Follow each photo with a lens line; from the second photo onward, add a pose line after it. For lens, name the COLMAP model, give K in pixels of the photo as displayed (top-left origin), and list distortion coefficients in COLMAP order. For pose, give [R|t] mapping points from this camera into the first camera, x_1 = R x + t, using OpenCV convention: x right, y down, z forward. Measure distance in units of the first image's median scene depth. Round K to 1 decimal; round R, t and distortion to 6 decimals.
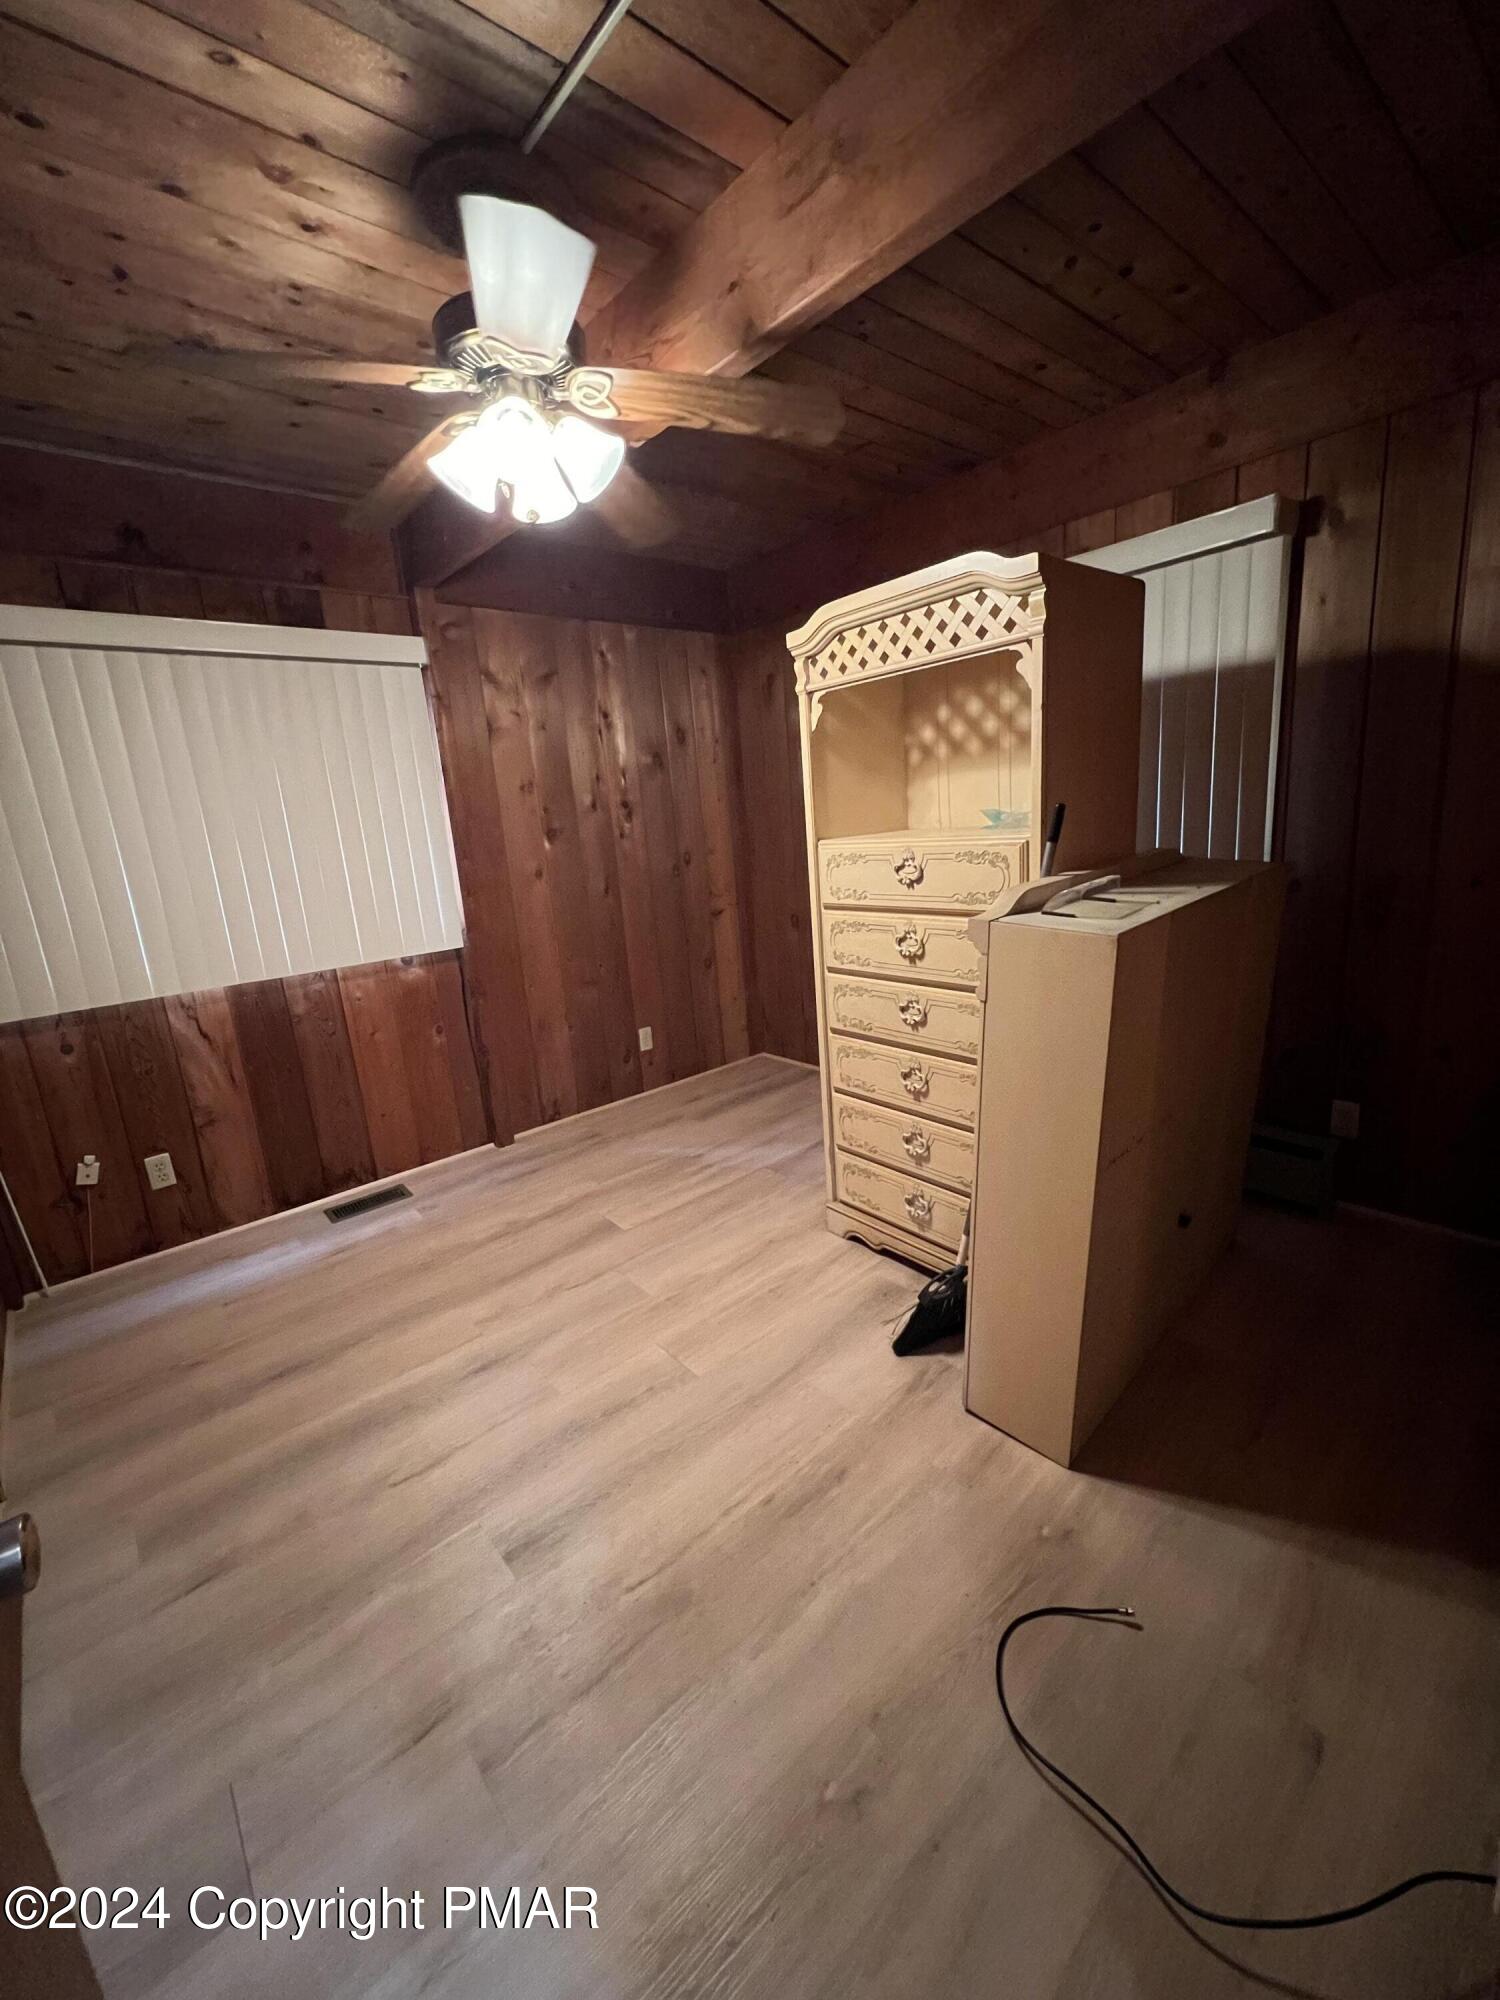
lens RADIAL K [[800.5, 0, 755.1], [0, 800.5, 993.0], [0, 0, 1]] dist [0.000241, -0.000073]
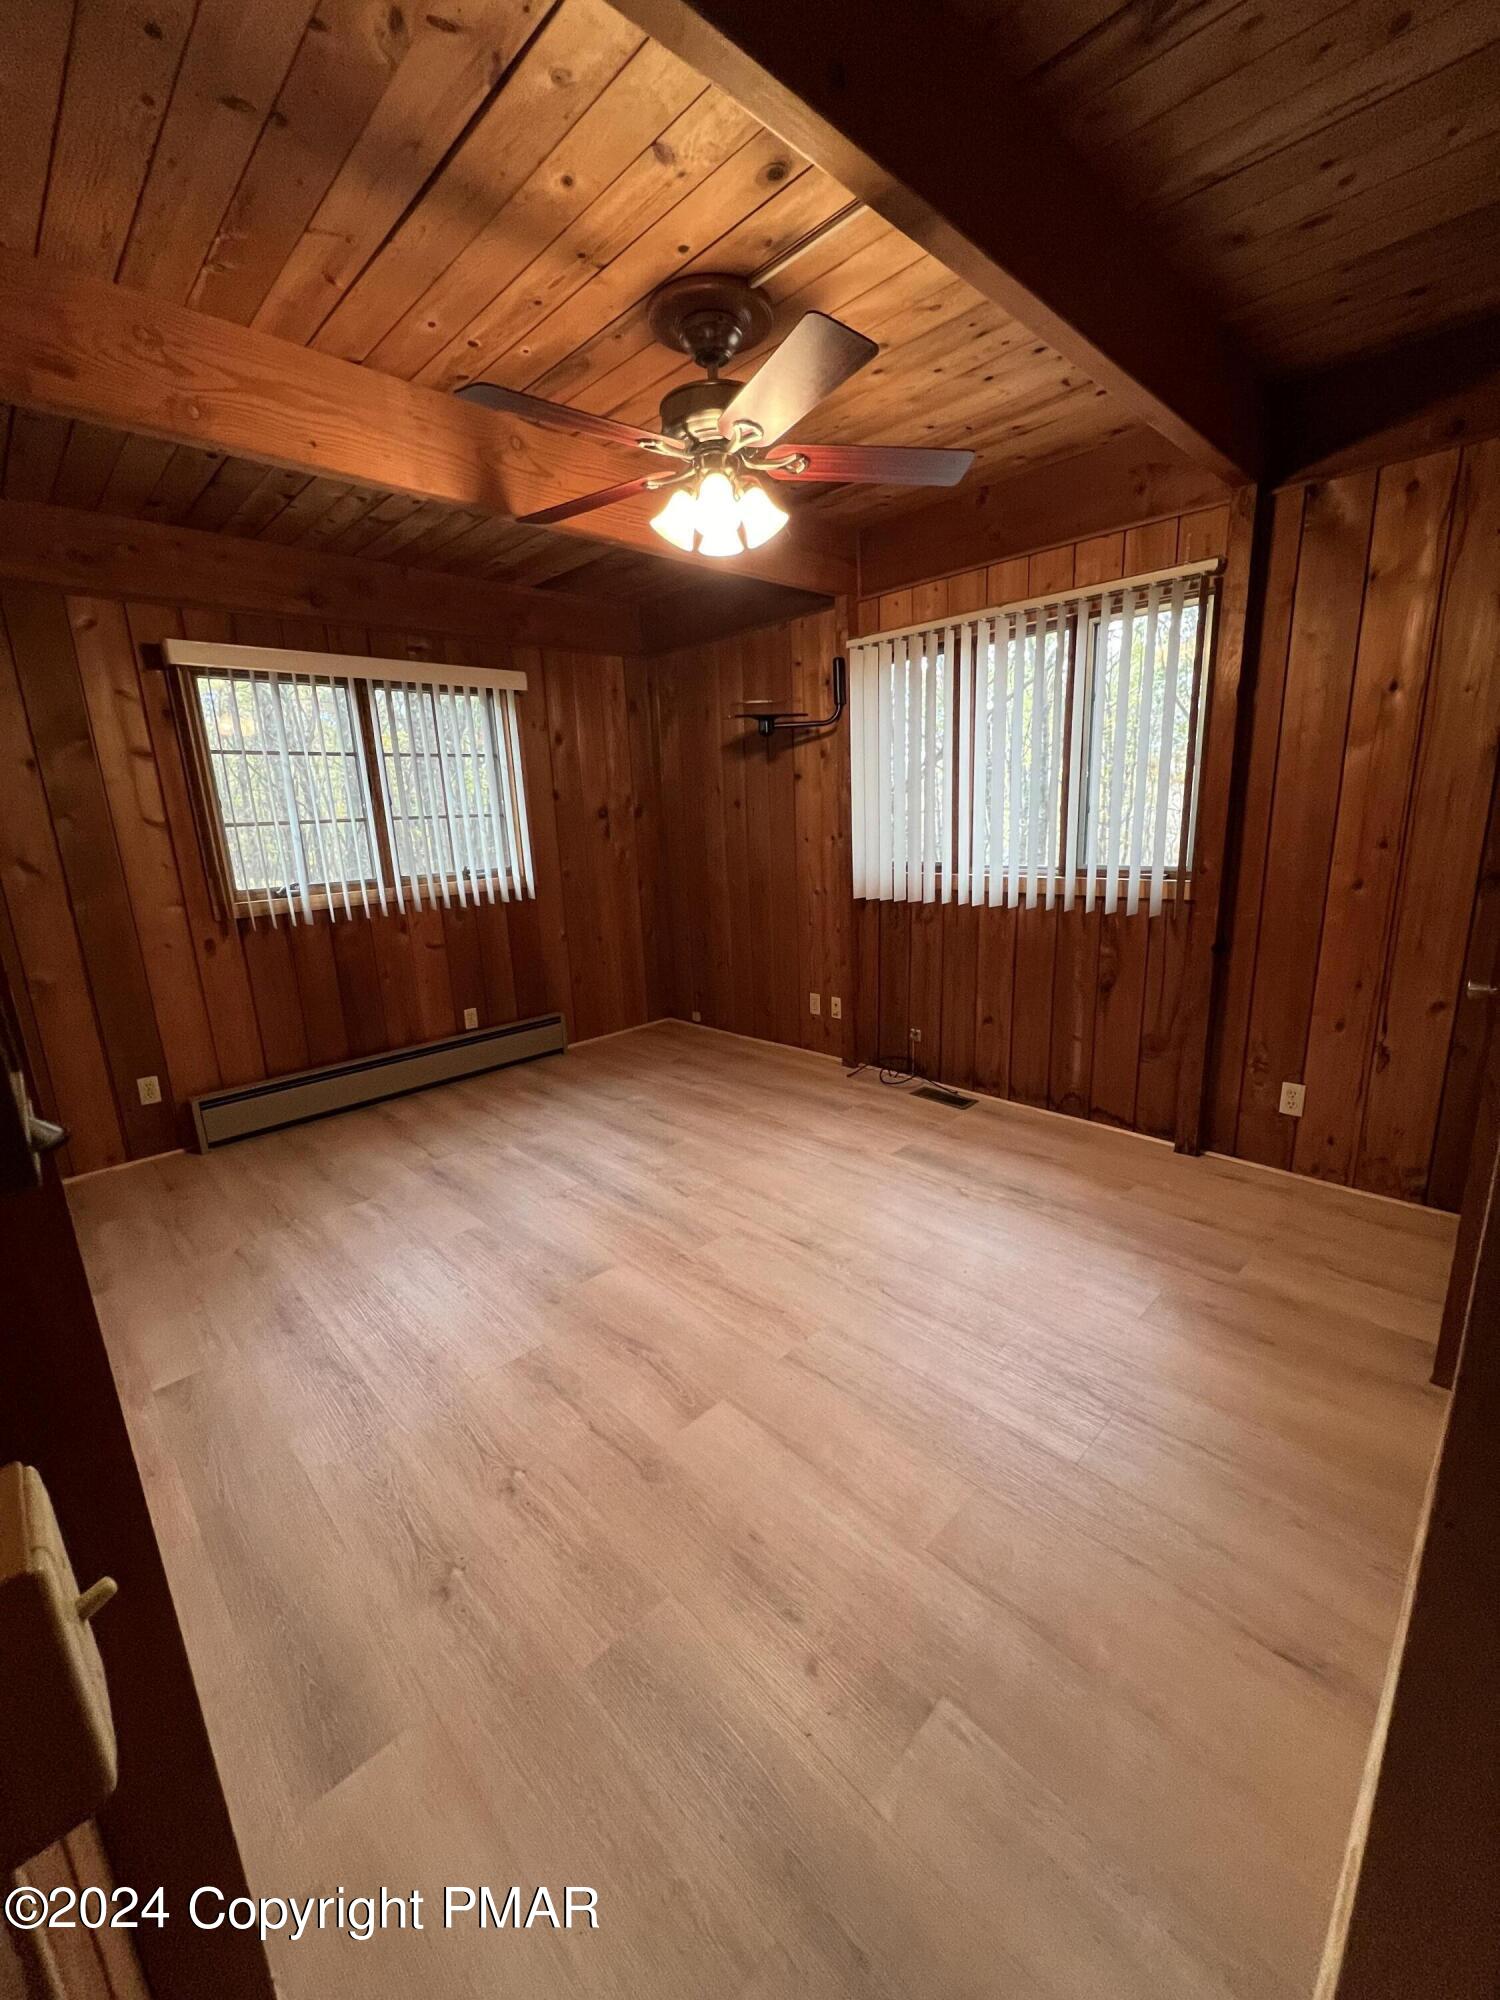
lens RADIAL K [[800.5, 0, 755.1], [0, 800.5, 993.0], [0, 0, 1]] dist [0.000241, -0.000073]
pose [[0.065125, 0.297212, -0.952588, 0.533112], [-0.193669, 0.940227, 0.280115, -0.151664], [0.978903, 0.166244, 0.118793, 0.549104]]
